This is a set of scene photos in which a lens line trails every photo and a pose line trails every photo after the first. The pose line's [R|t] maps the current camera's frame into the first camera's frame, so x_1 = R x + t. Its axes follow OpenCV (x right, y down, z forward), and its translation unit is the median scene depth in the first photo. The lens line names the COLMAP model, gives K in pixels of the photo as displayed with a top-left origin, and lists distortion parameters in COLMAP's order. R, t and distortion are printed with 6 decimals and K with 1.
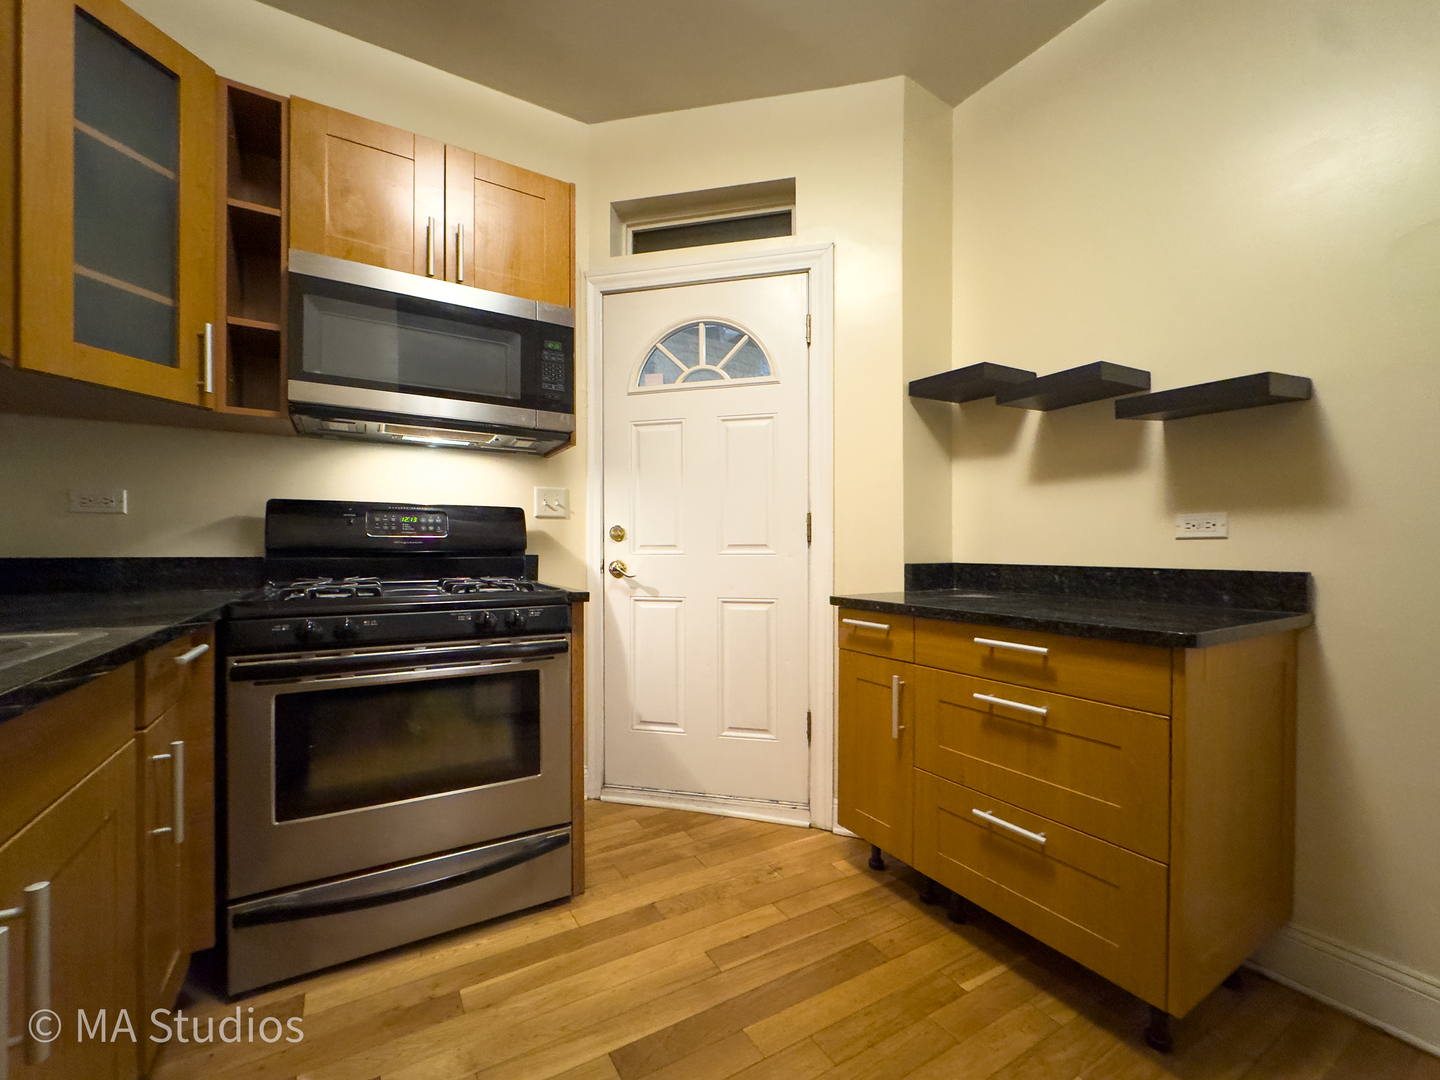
lens RADIAL K [[580.9, 0, 689.7], [0, 580.9, 530.4], [0, 0, 1]] dist [-0.007009, 0.000760]
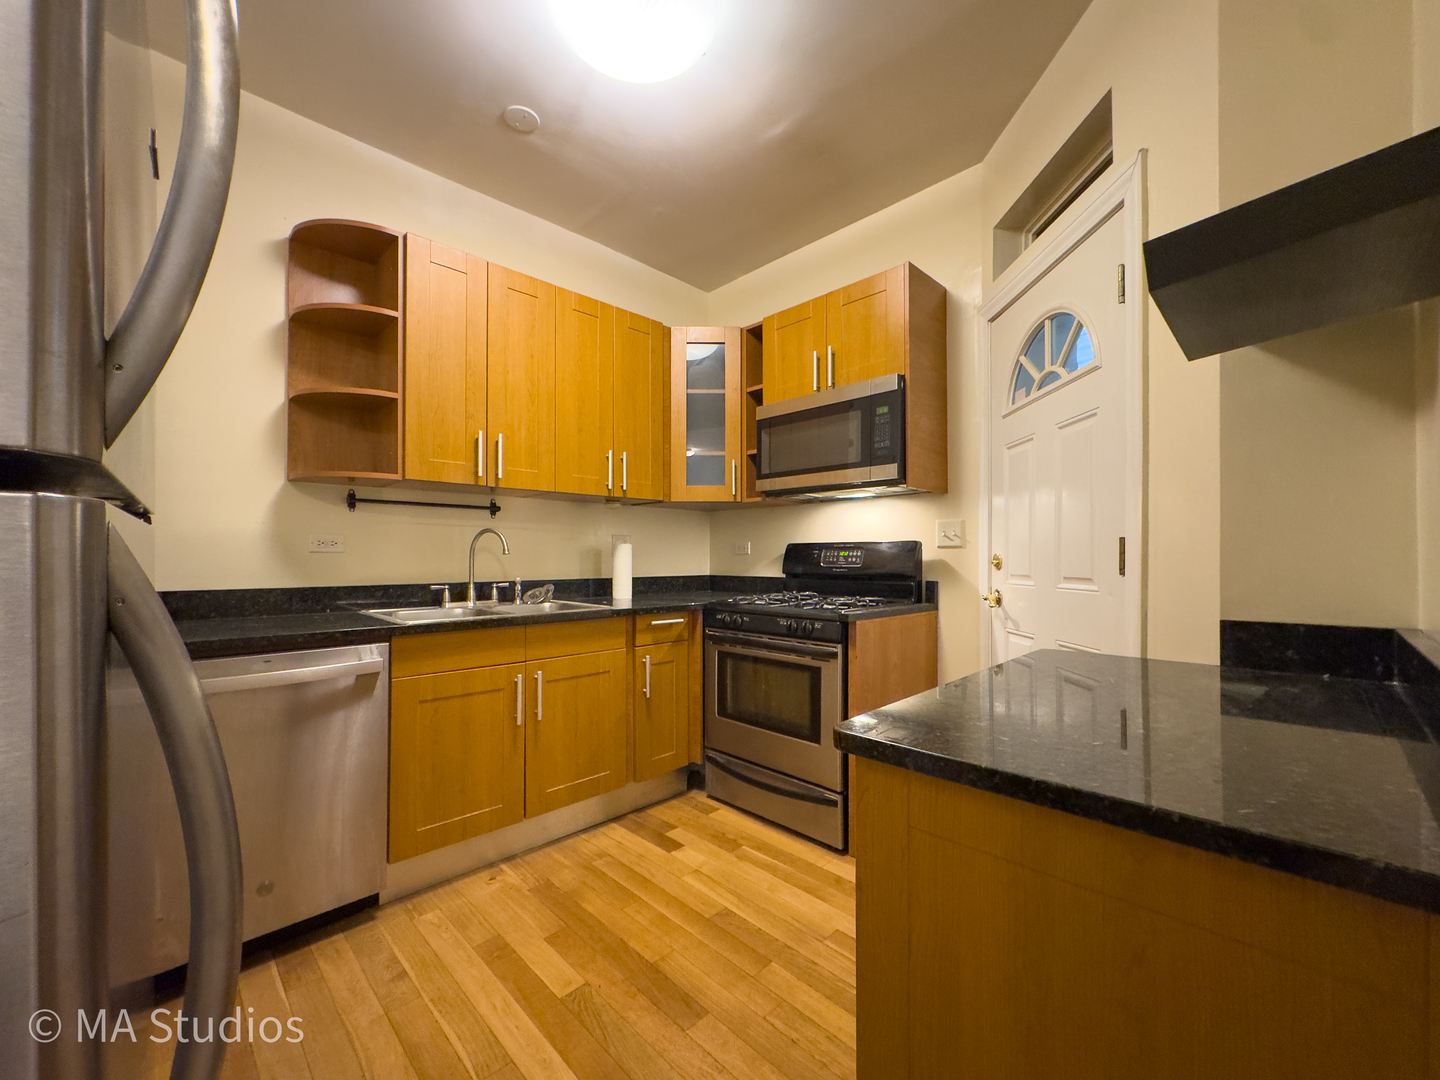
lens RADIAL K [[580.9, 0, 720.5], [0, 580.9, 521.0], [0, 0, 1]] dist [-0.007009, 0.000760]
pose [[0.250071, -0.064028, -0.966108, 0.997820], [0.034530, 0.997766, -0.057188, -0.033066], [0.967612, -0.019059, 0.251723, 0.425434]]
